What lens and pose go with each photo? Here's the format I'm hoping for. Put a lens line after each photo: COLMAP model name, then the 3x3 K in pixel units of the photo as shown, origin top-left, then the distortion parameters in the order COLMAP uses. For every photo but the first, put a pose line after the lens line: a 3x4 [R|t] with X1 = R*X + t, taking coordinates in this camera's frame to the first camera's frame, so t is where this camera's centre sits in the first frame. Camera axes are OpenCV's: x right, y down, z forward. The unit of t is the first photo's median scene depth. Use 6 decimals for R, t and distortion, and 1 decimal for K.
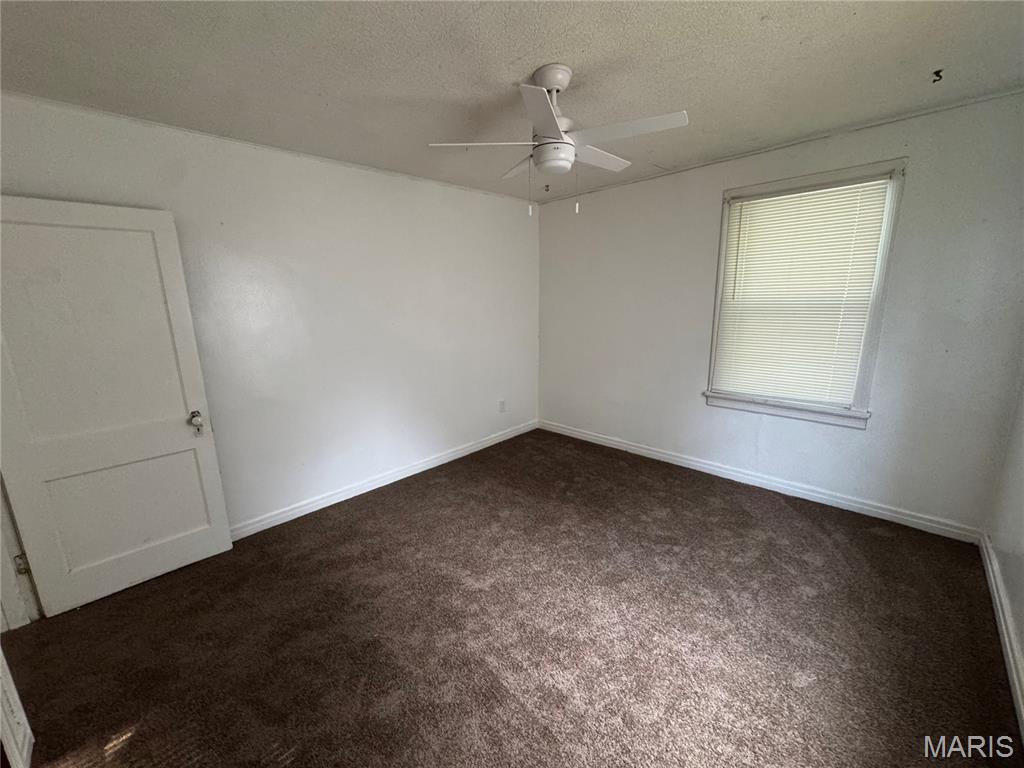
lens RADIAL K [[406.1, 0, 513.6], [0, 406.1, 382.3], [0, 0, 1]] dist [-0.010169, 0.000517]
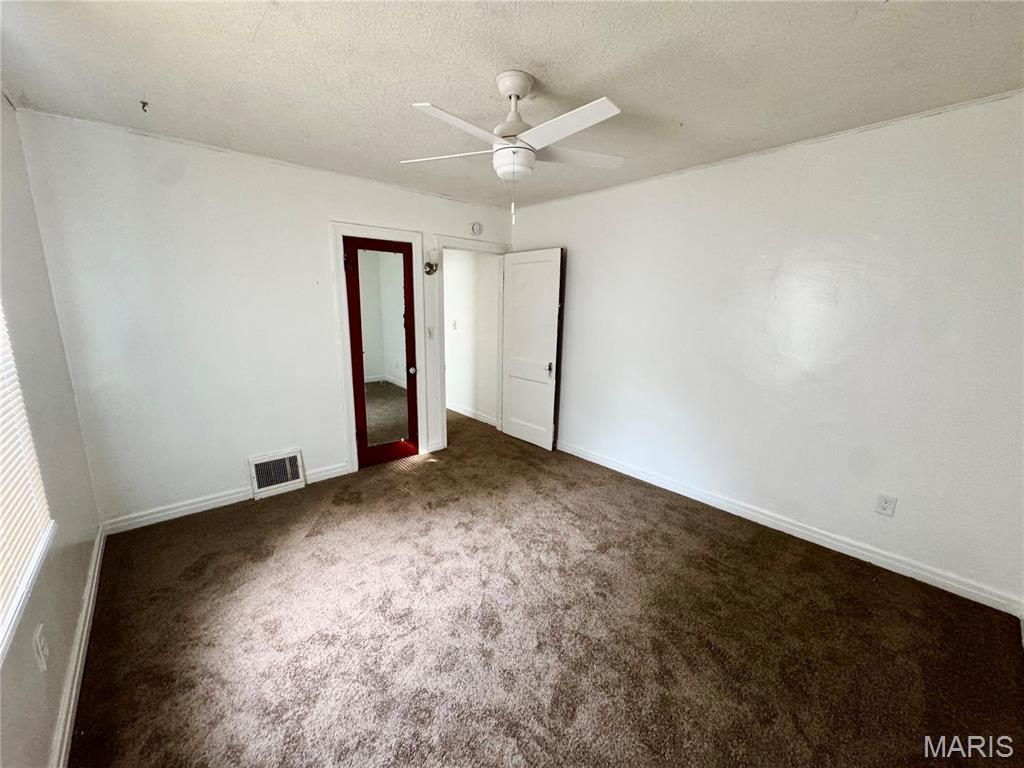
lens RADIAL K [[406.1, 0, 512.9], [0, 406.1, 382.1], [0, 0, 1]] dist [-0.010169, 0.000517]
pose [[-0.074449, 0.219381, -0.972794, 0.691896], [-0.215764, 0.948851, 0.230495, -0.159339], [0.973603, 0.227054, -0.023307, 0.669621]]
